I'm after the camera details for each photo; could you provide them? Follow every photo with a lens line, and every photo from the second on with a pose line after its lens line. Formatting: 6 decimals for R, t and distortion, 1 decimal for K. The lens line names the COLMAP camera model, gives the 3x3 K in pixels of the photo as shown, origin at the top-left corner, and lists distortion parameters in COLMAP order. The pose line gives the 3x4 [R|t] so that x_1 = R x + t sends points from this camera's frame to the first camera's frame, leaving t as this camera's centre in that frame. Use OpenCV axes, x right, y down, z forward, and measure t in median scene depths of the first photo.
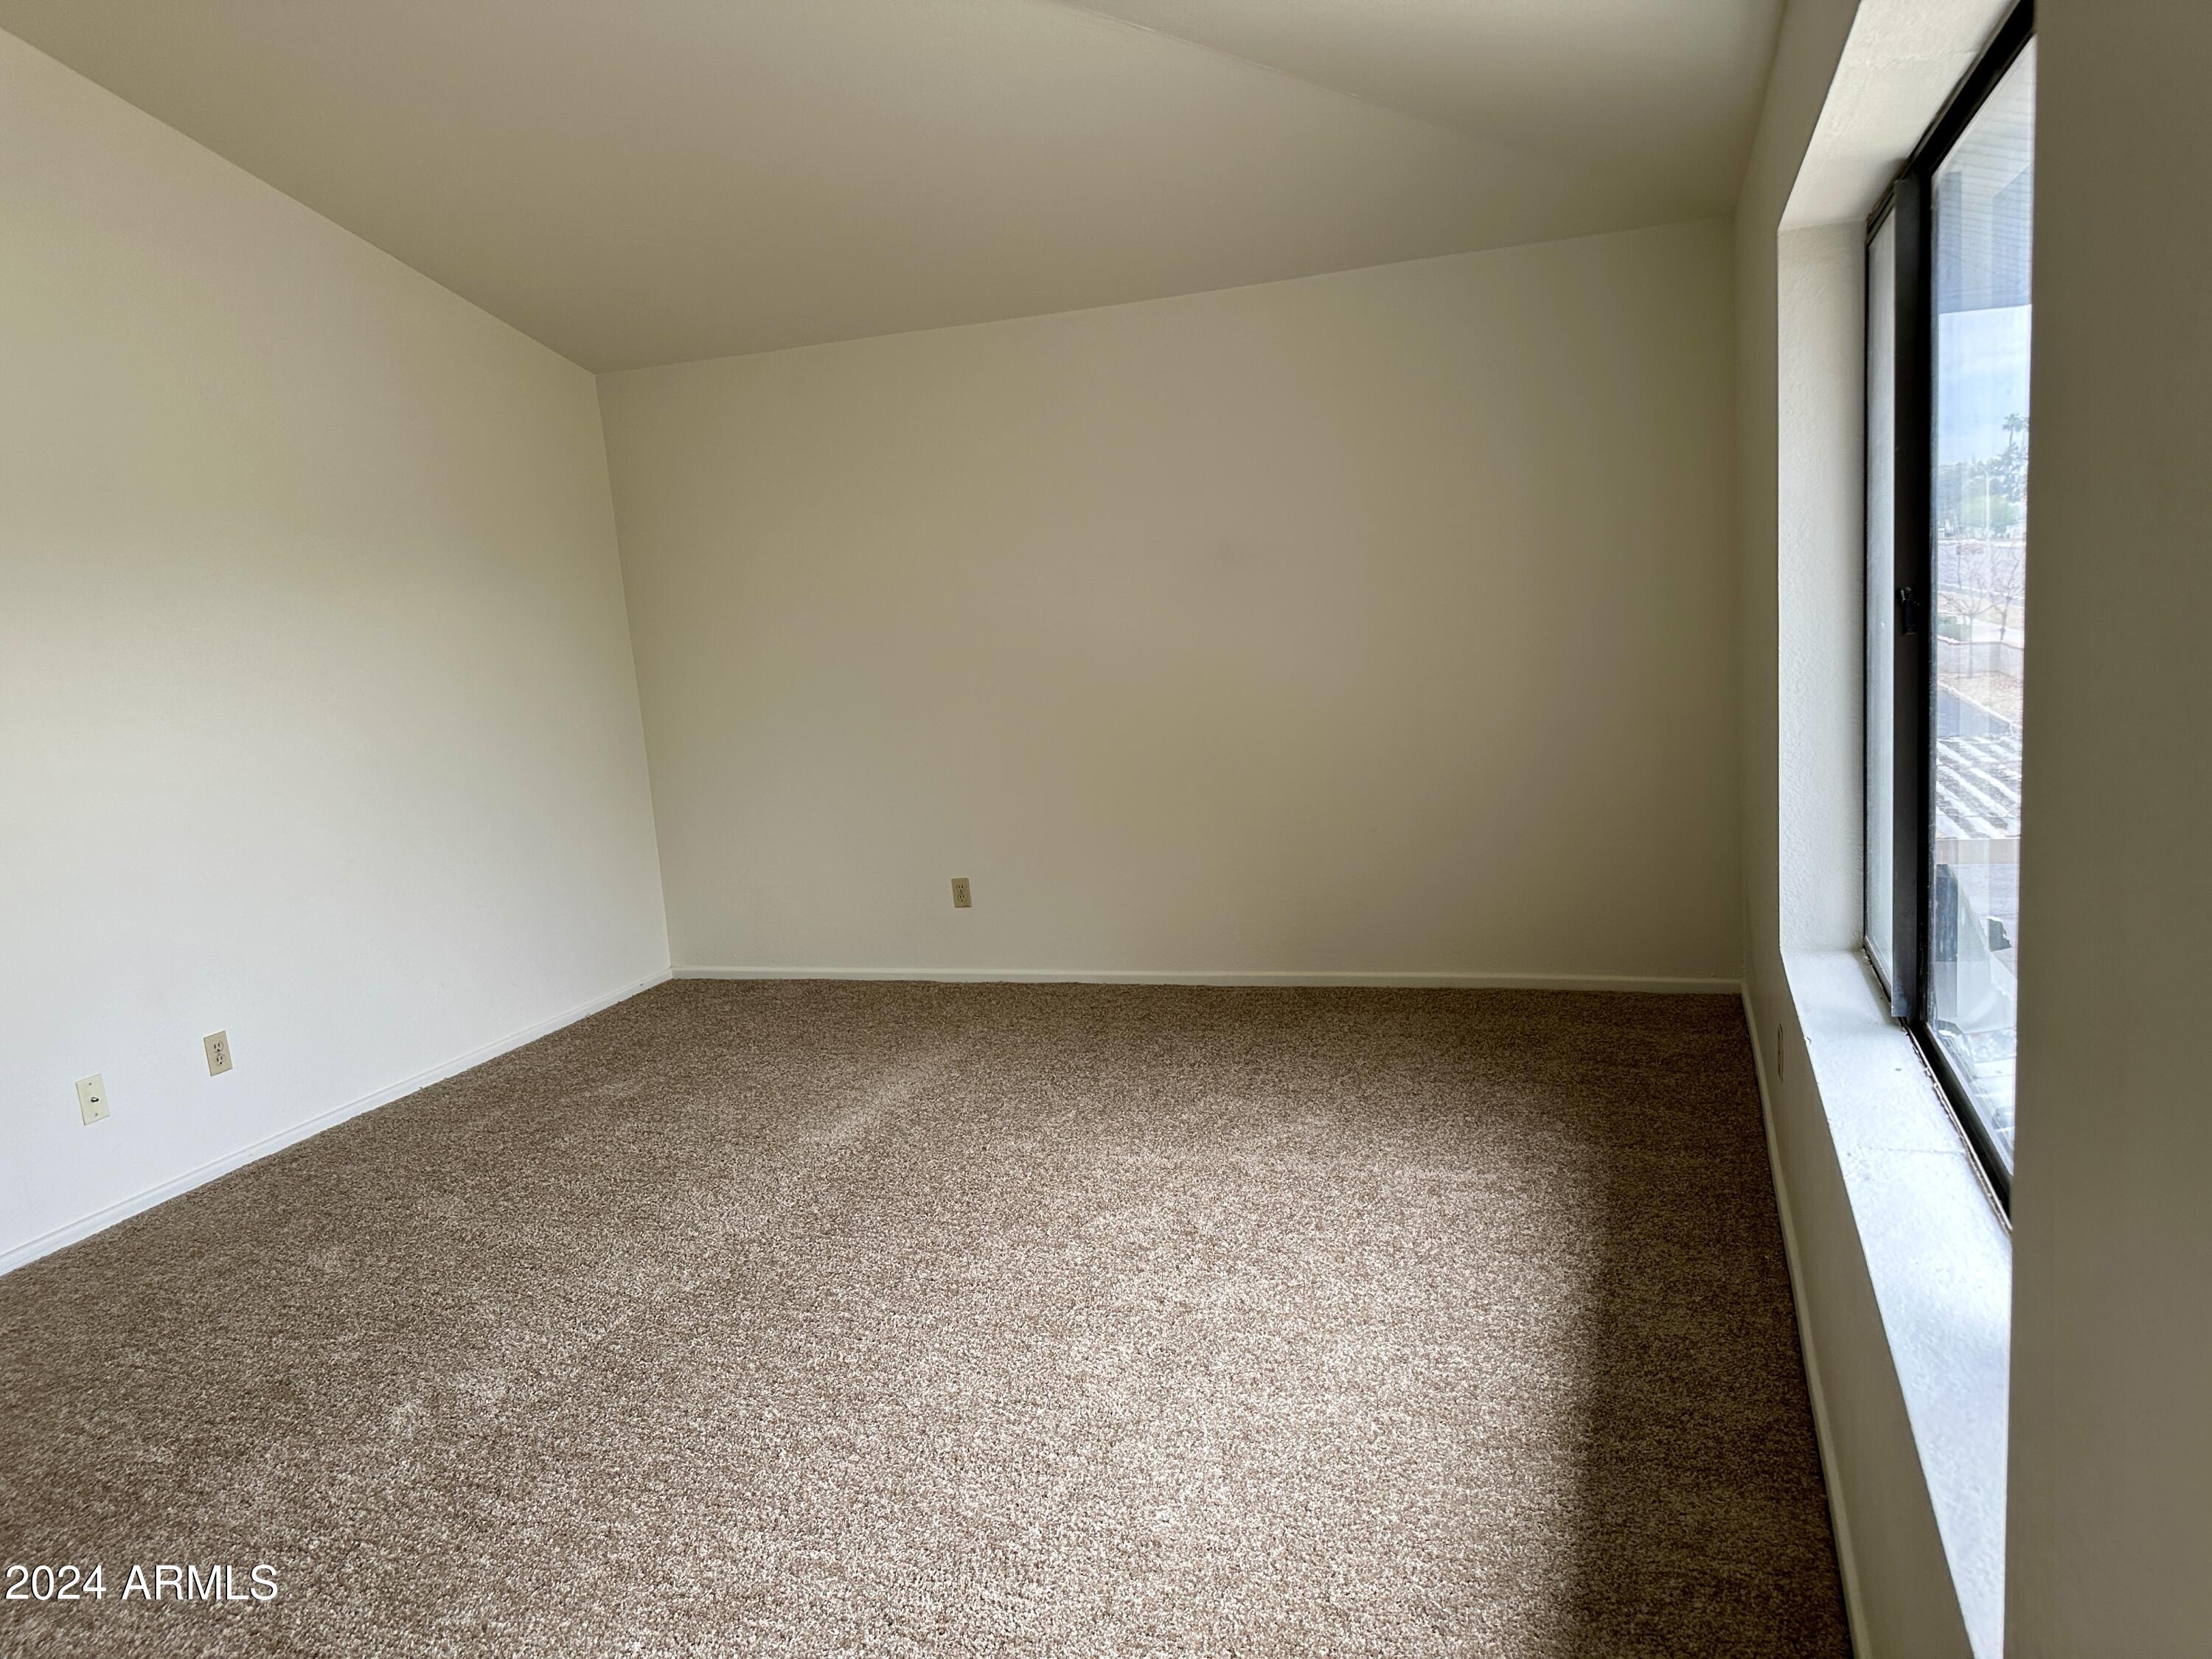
lens RADIAL K [[1543.4, 0, 1107.6], [0, 1543.4, 824.8], [0, 0, 1]] dist [-0.006656, -0.012983]
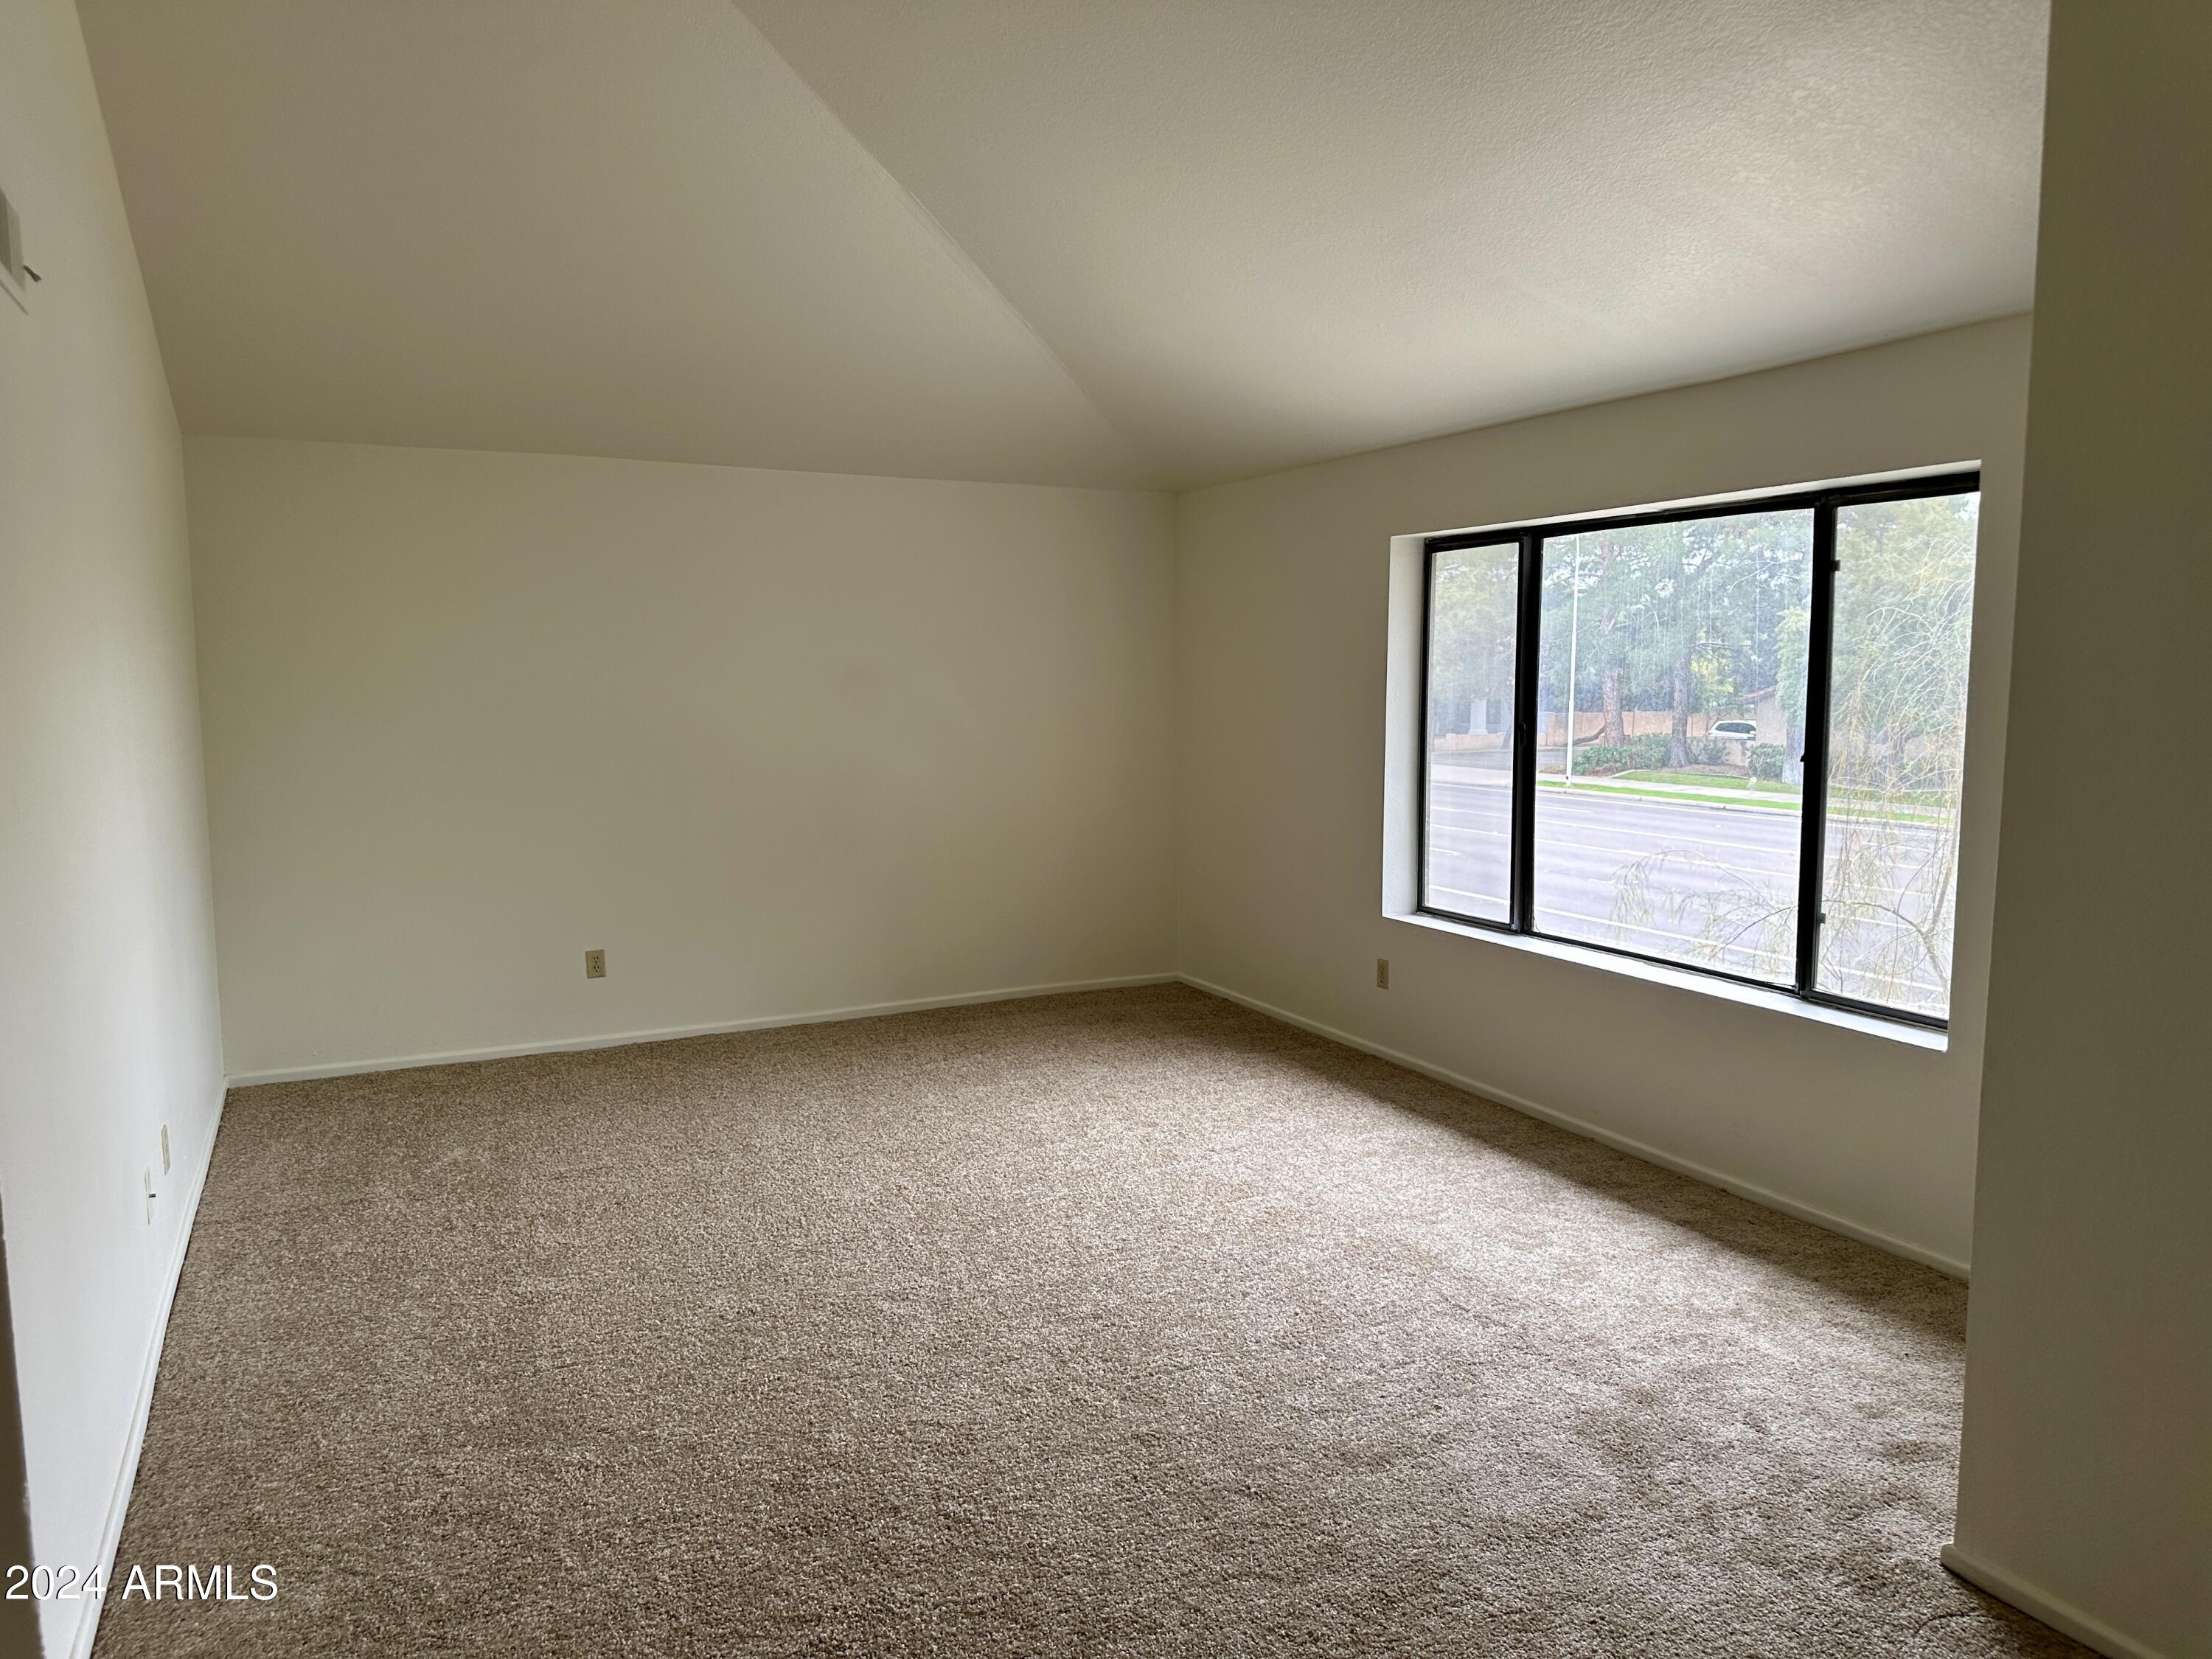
lens RADIAL K [[1543.4, 0, 1108.4], [0, 1543.4, 833.9], [0, 0, 1]] dist [-0.006656, -0.012983]
pose [[0.696049, -0.003382, 0.717986, -0.810327], [0.071190, 0.995386, -0.064325, 0.063663], [-0.714456, 0.095887, 0.693078, -0.010878]]
